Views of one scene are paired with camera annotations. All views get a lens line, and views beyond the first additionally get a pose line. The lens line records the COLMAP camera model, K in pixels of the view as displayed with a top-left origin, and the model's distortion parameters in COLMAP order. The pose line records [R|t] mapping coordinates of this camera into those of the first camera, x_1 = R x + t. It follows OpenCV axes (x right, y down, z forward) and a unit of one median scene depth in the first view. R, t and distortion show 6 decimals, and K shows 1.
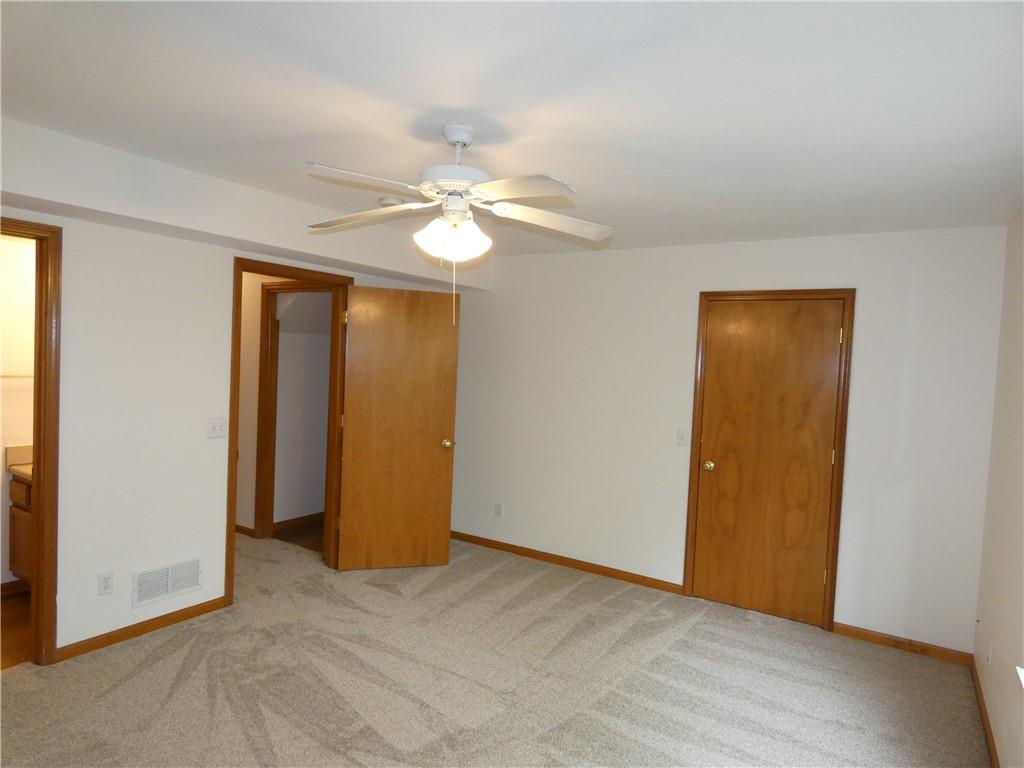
lens RADIAL K [[621.5, 0, 510.0], [0, 621.5, 385.6], [0, 0, 1]] dist [-0.000693, 0.001553]
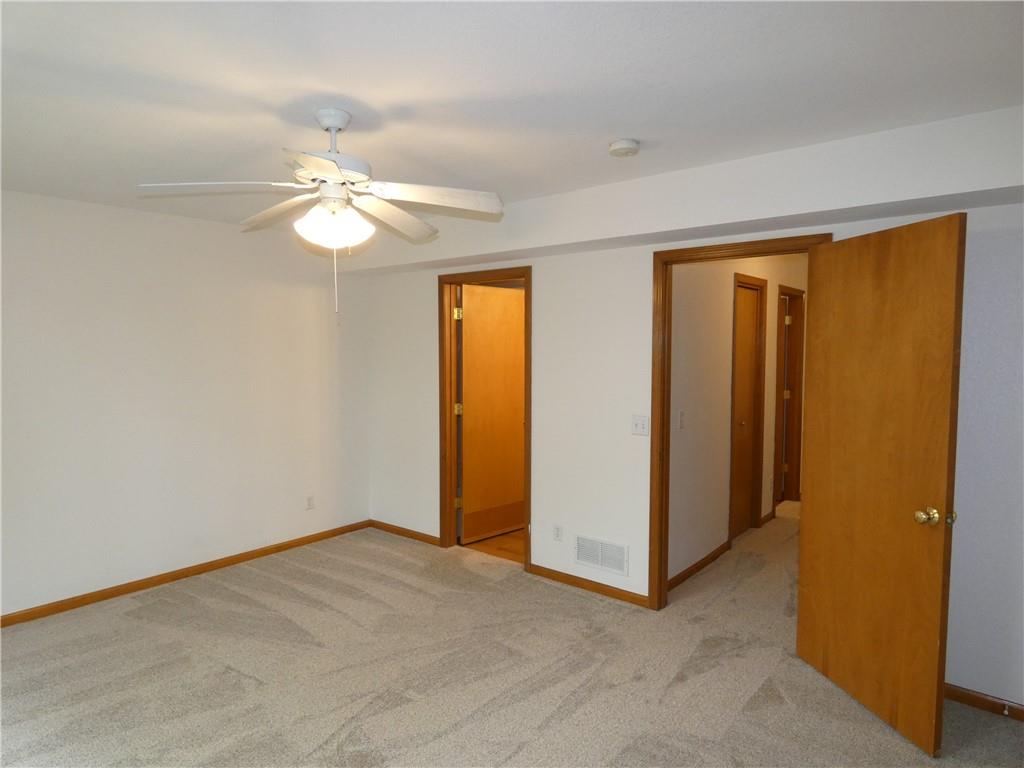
lens RADIAL K [[621.5, 0, 515.7], [0, 621.5, 385.1], [0, 0, 1]] dist [-0.000693, 0.001553]
pose [[-0.116787, 0.013489, -0.993065, 0.569049], [-0.040765, 0.999000, 0.018364, -0.008309], [0.992320, 0.042627, -0.116121, 0.931375]]
